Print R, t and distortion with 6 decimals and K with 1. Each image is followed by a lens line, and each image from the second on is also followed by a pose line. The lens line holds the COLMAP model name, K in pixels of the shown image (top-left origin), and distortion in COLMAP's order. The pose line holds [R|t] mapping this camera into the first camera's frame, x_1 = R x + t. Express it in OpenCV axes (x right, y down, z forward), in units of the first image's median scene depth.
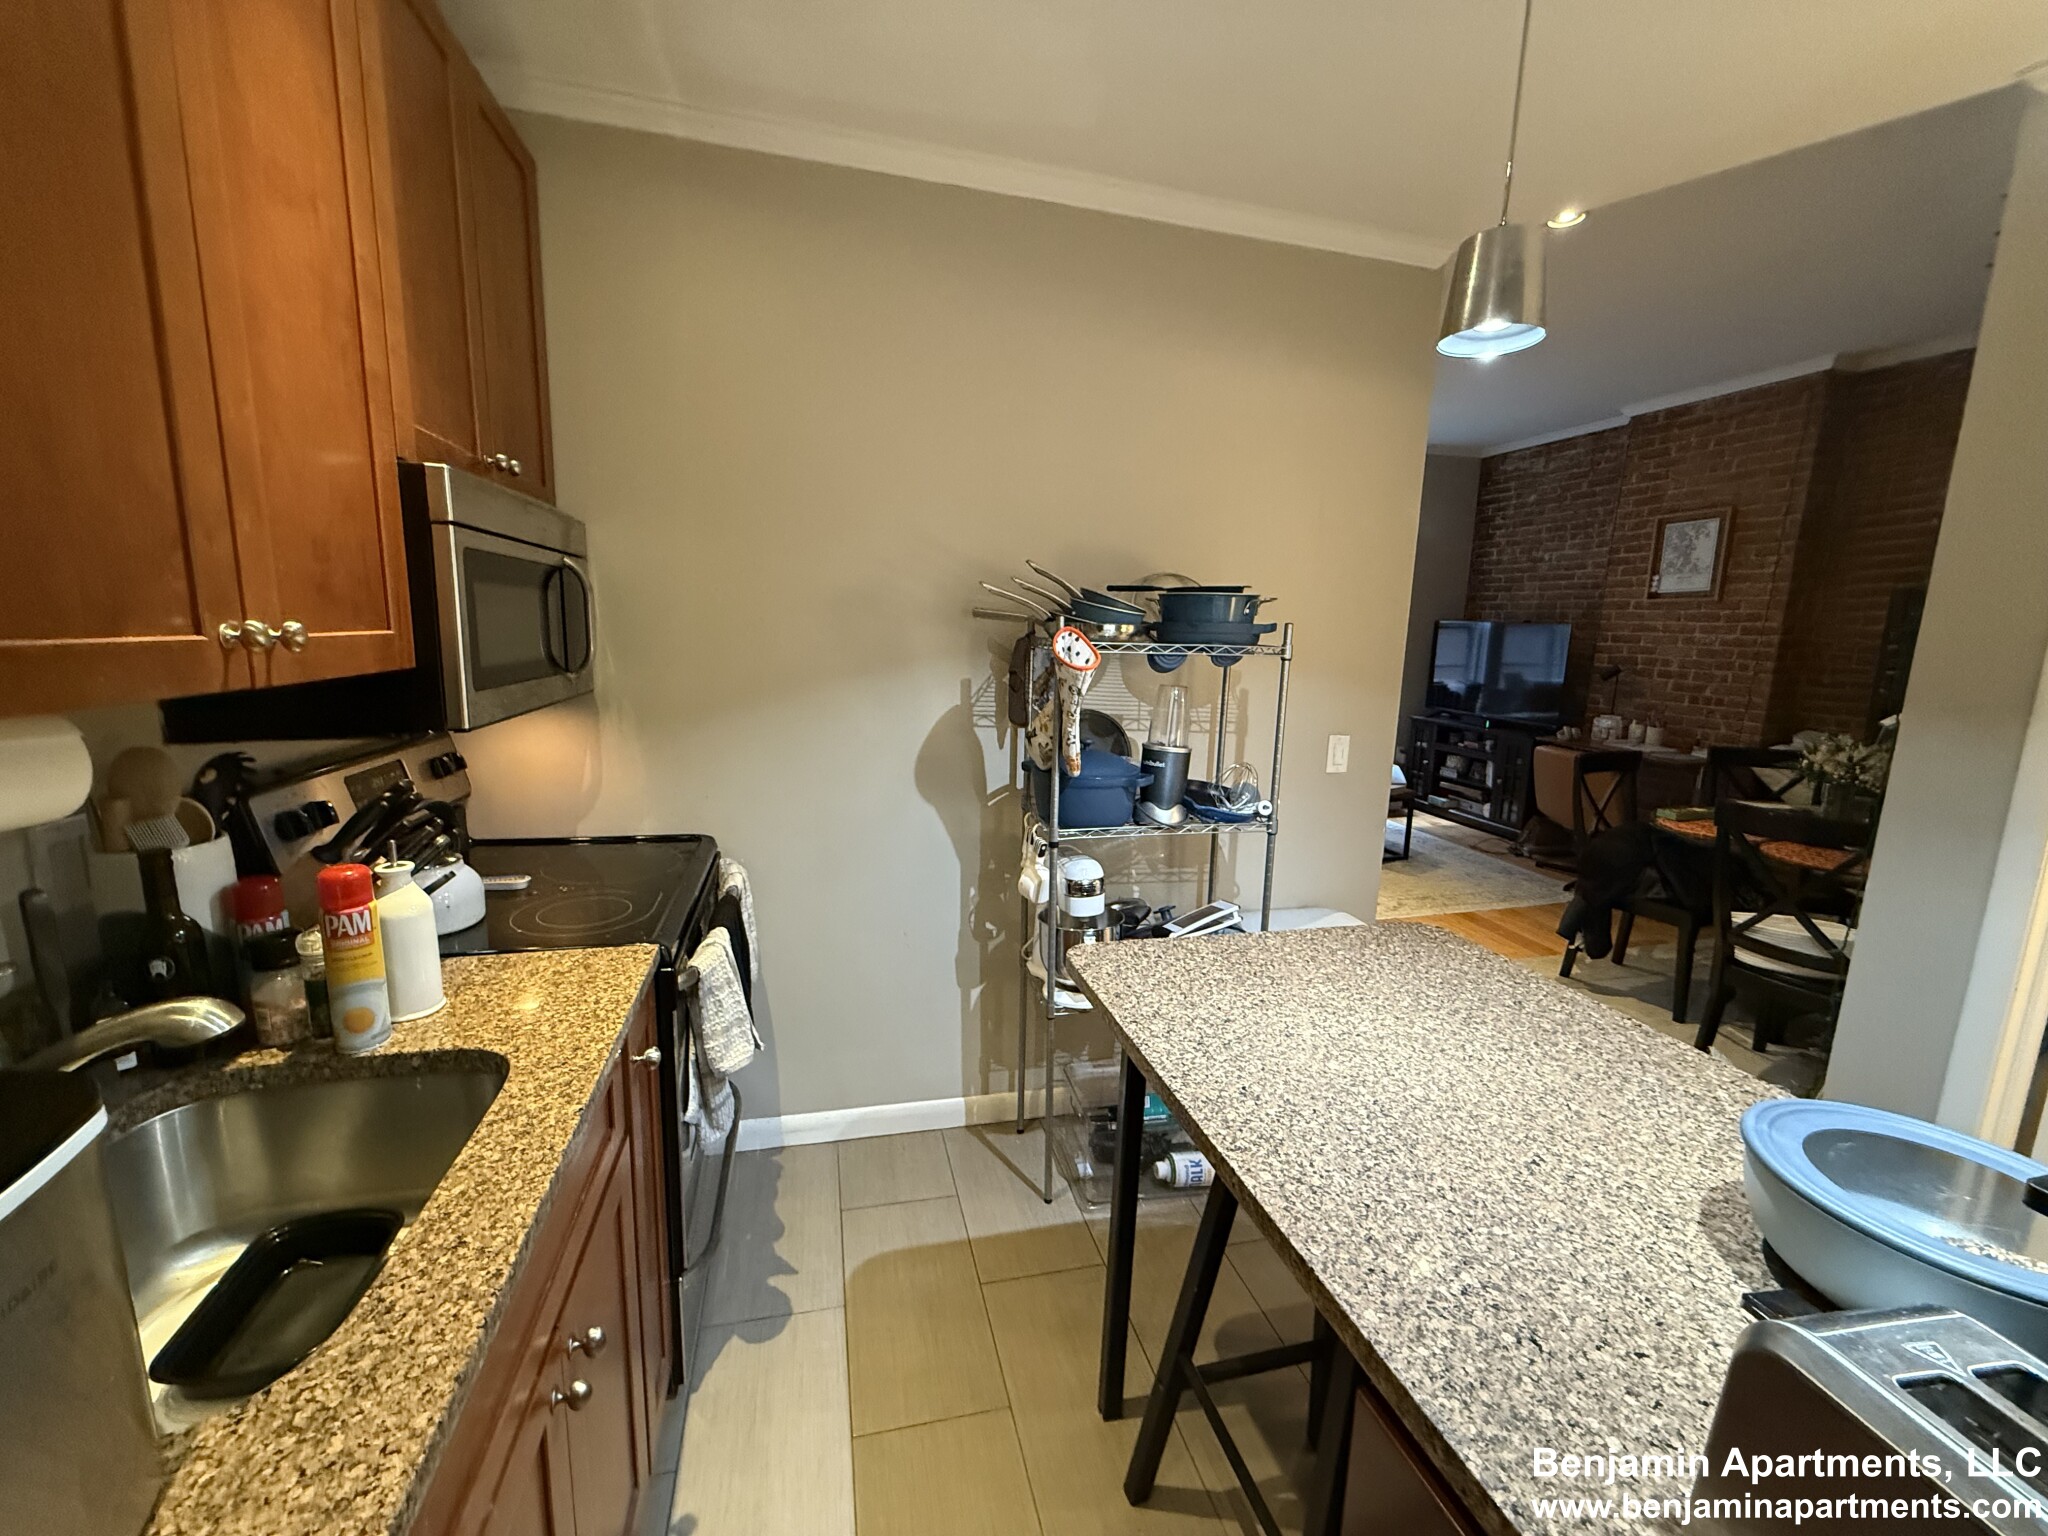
lens RADIAL K [[816.3, 0, 1015.5], [0, 816.3, 767.7], [0, 0, 1]] dist [-0.001730, -0.000424]
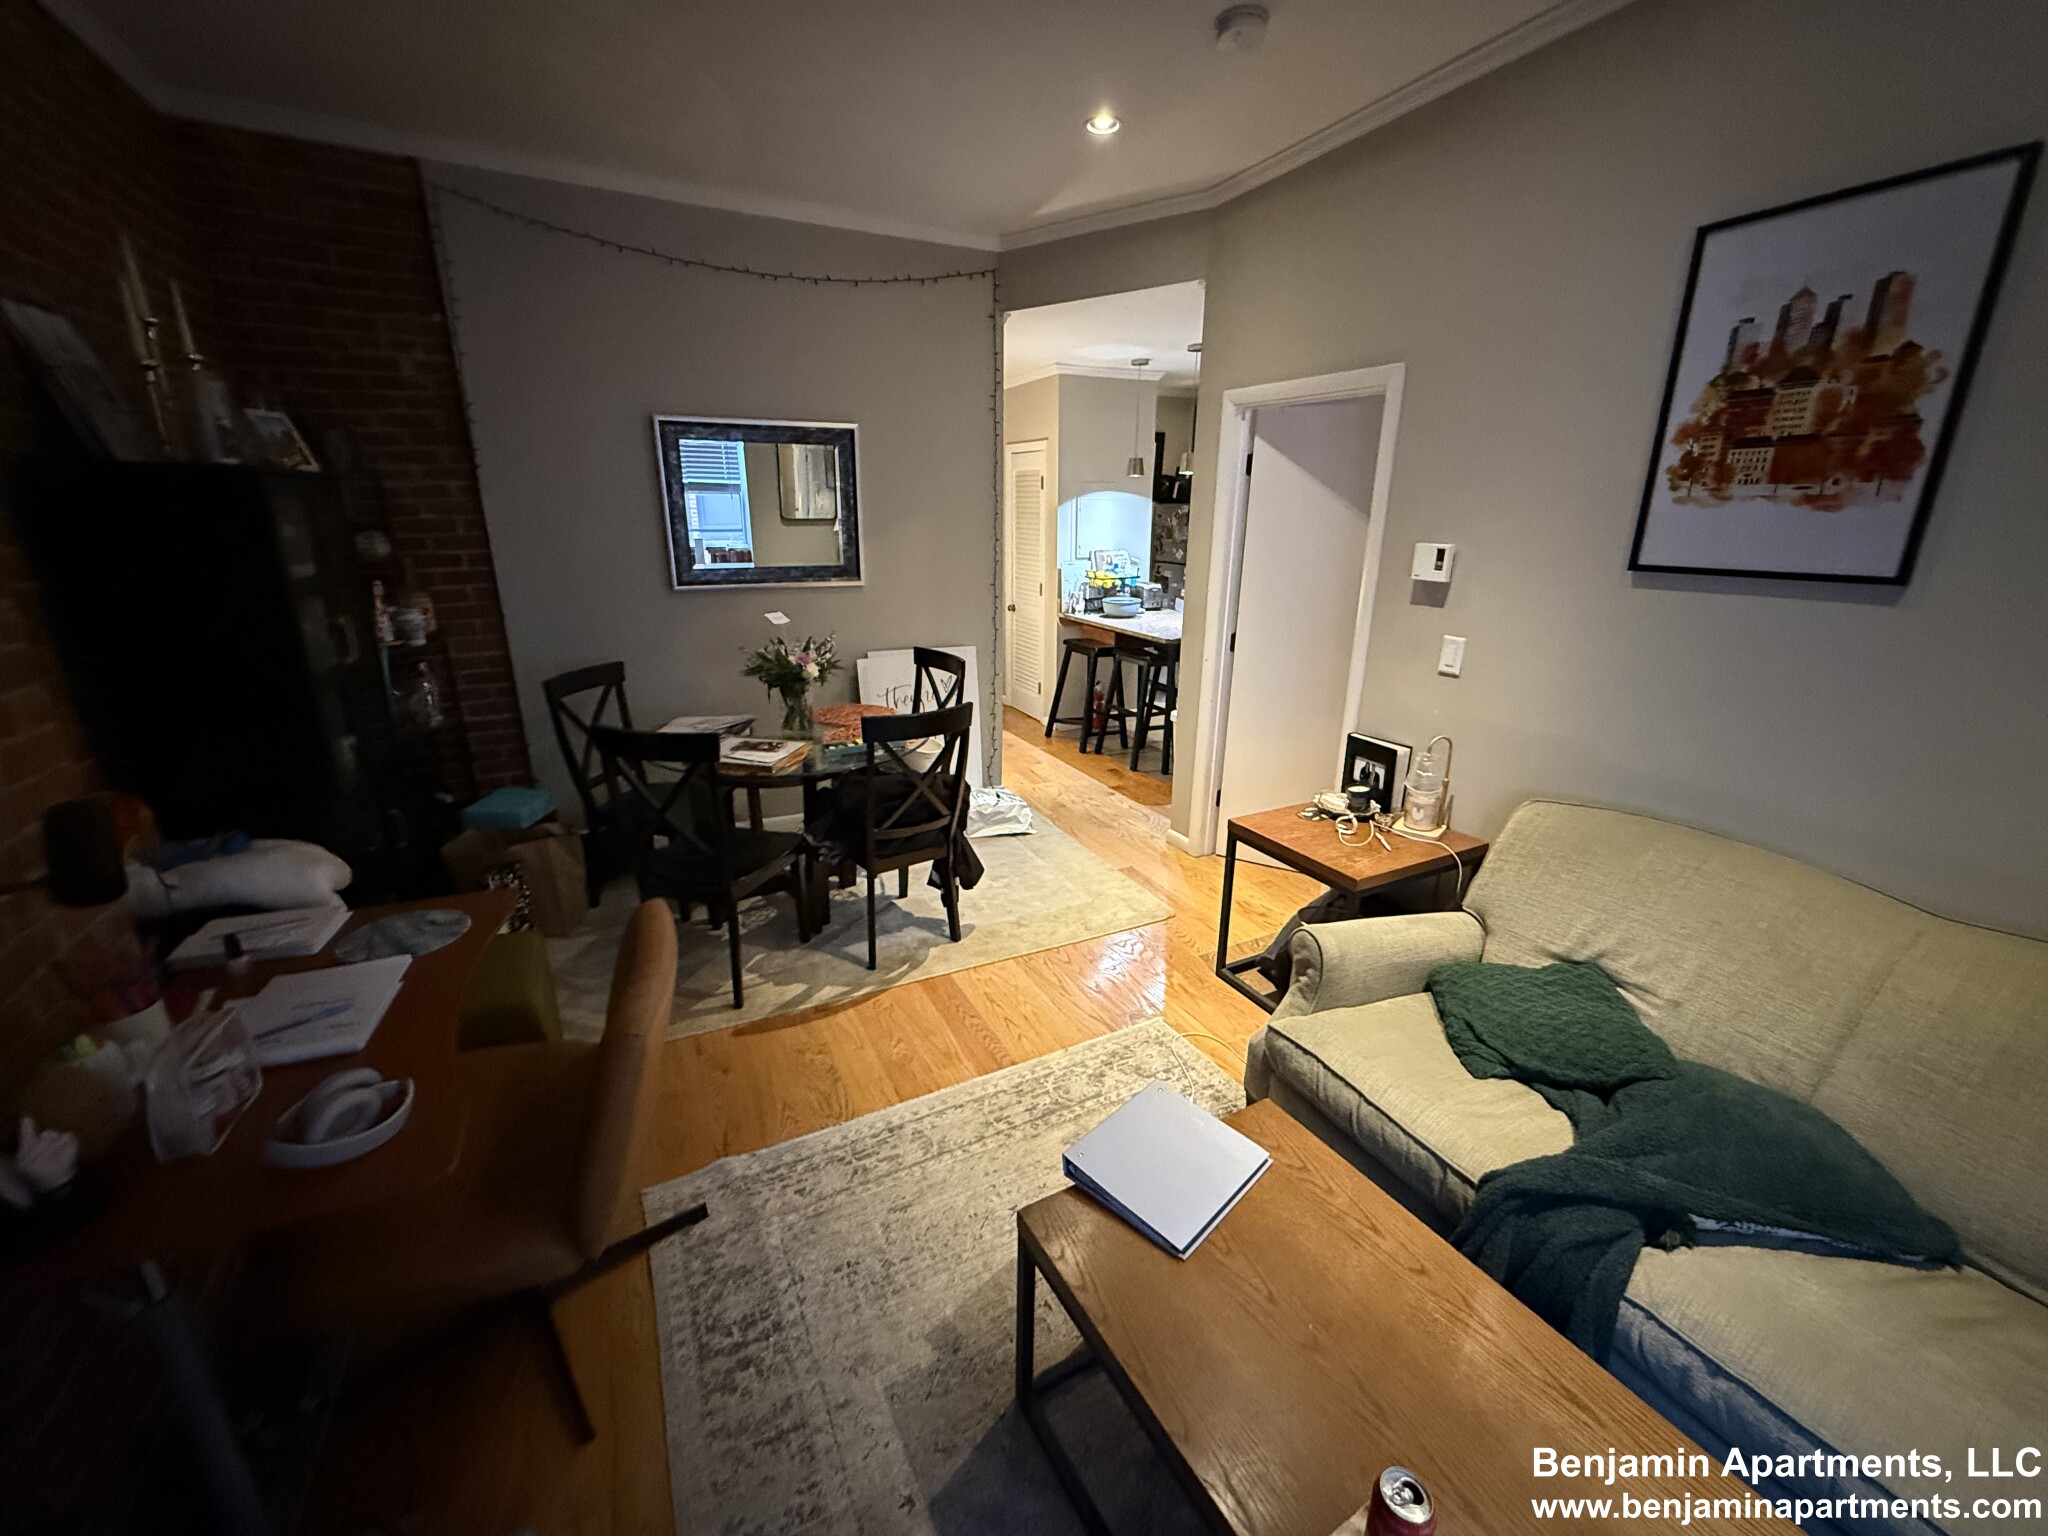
lens RADIAL K [[816.9, 0, 1019.5], [0, 816.9, 766.2], [0, 0, 1]] dist [-0.000244, -0.000245]
pose [[-0.974590, 0.040434, -0.220317, 0.562112], [-0.066539, 0.886916, 0.457113, -0.237982], [0.213886, 0.460157, -0.861689, 1.207992]]
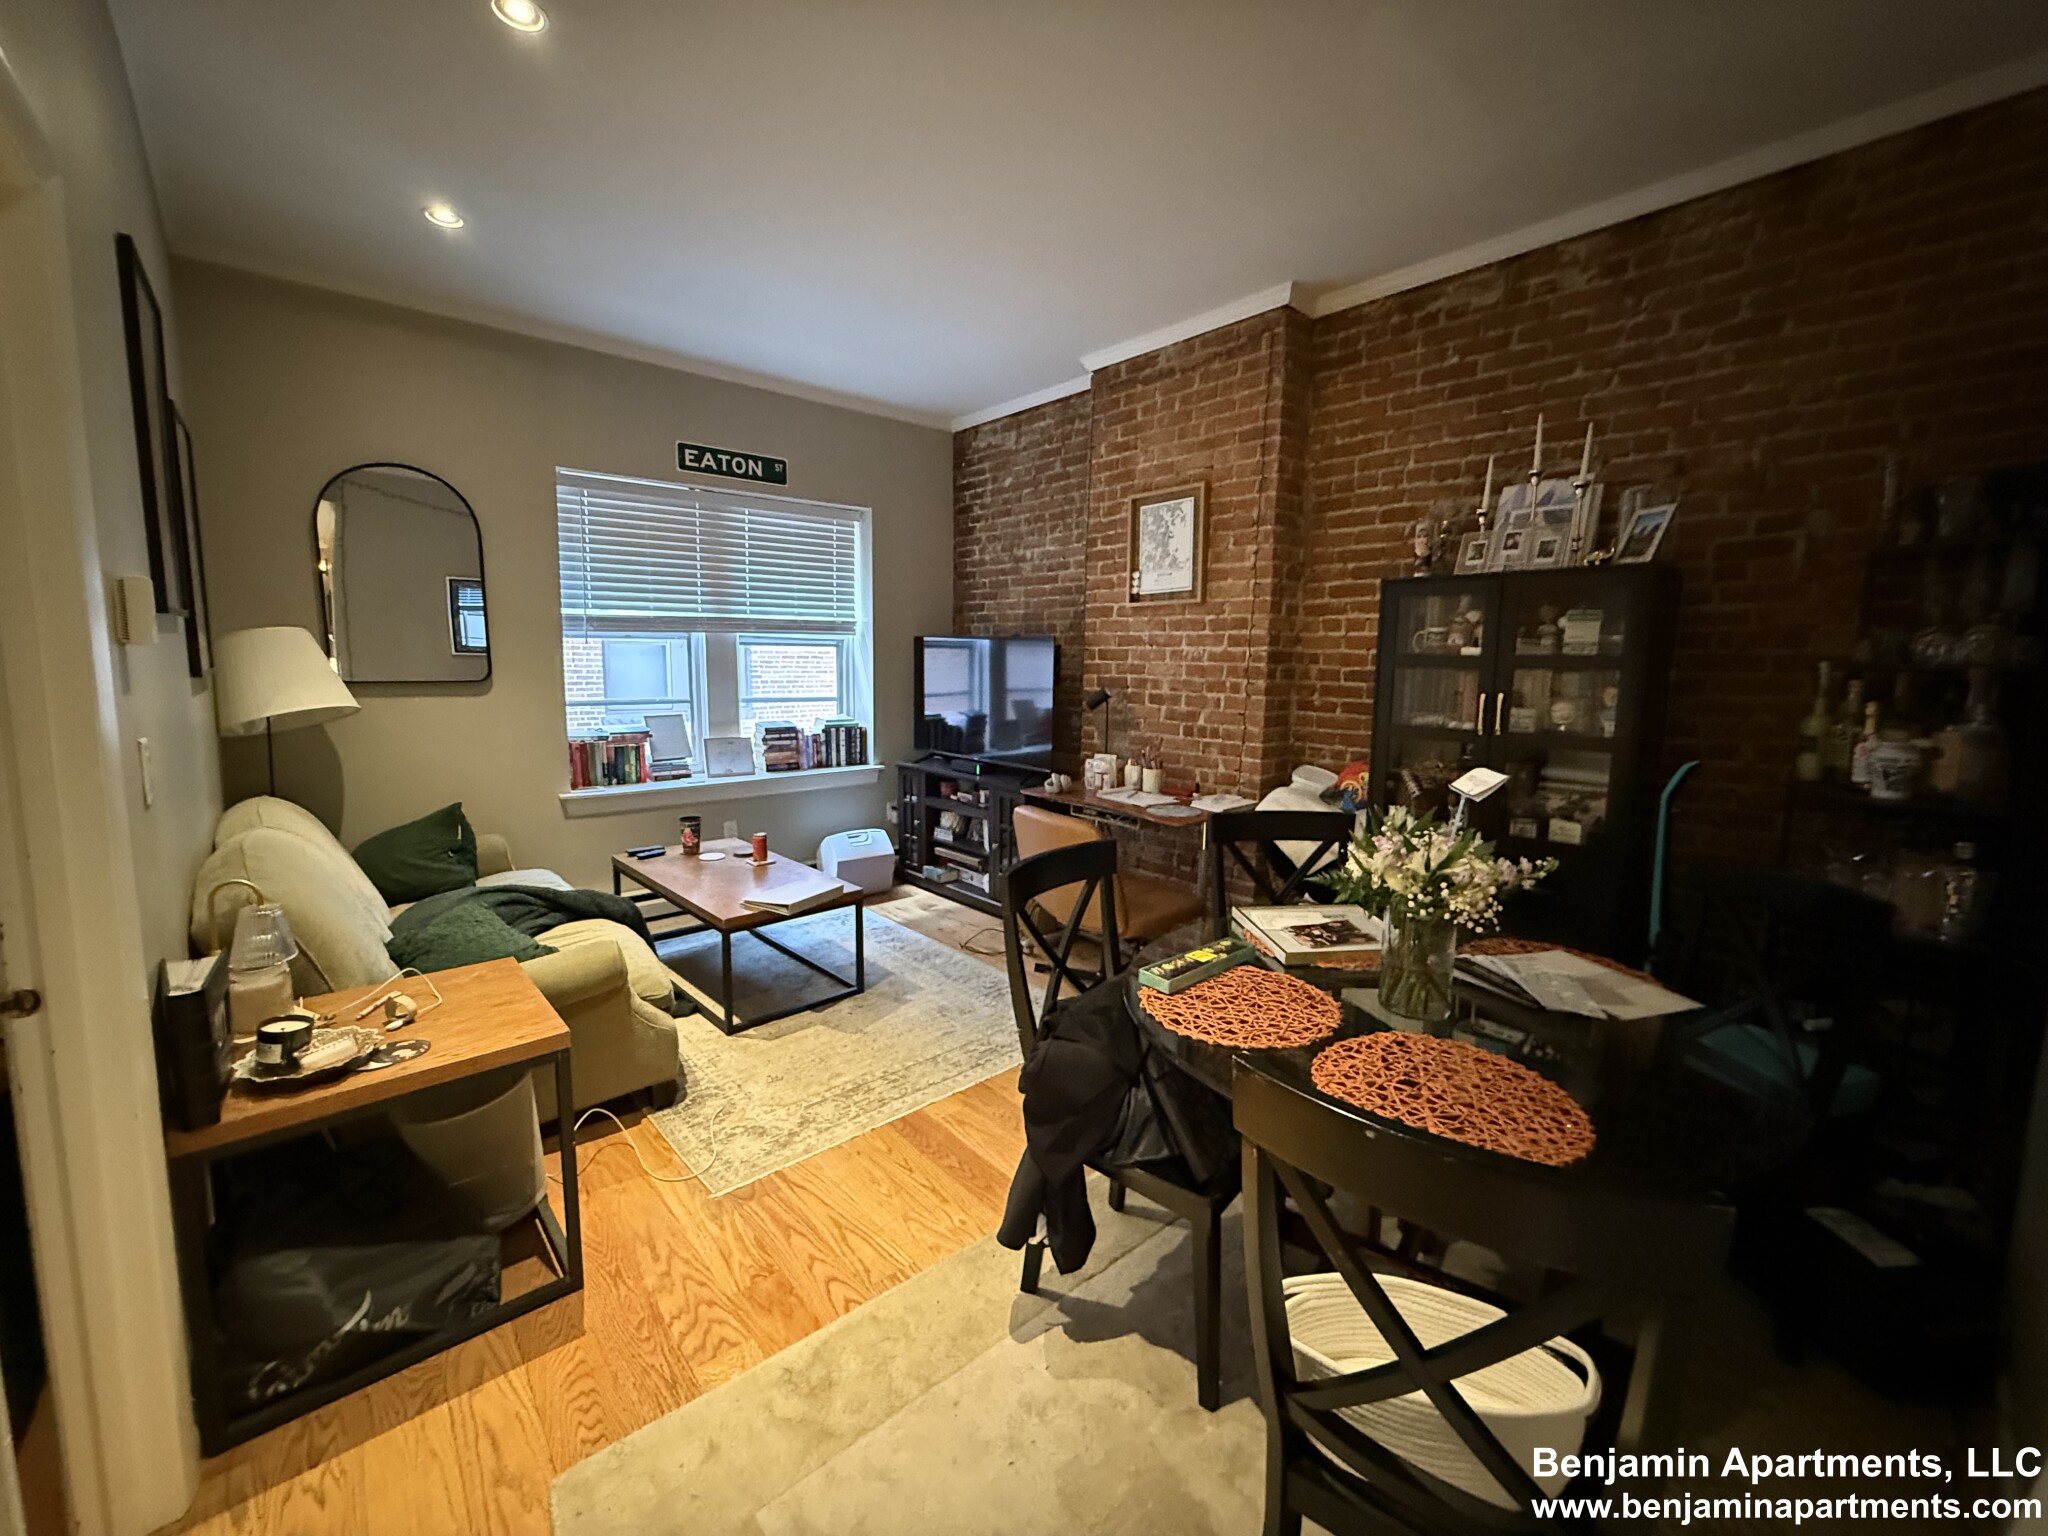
lens RADIAL K [[816.3, 0, 1015.5], [0, 816.3, 767.7], [0, 0, 1]] dist [-0.001730, -0.000424]
pose [[0.889418, -0.068490, 0.451934, 0.320456], [0.085454, 0.996194, -0.017206, -0.047167], [-0.449035, 0.053923, 0.891886, 0.369464]]
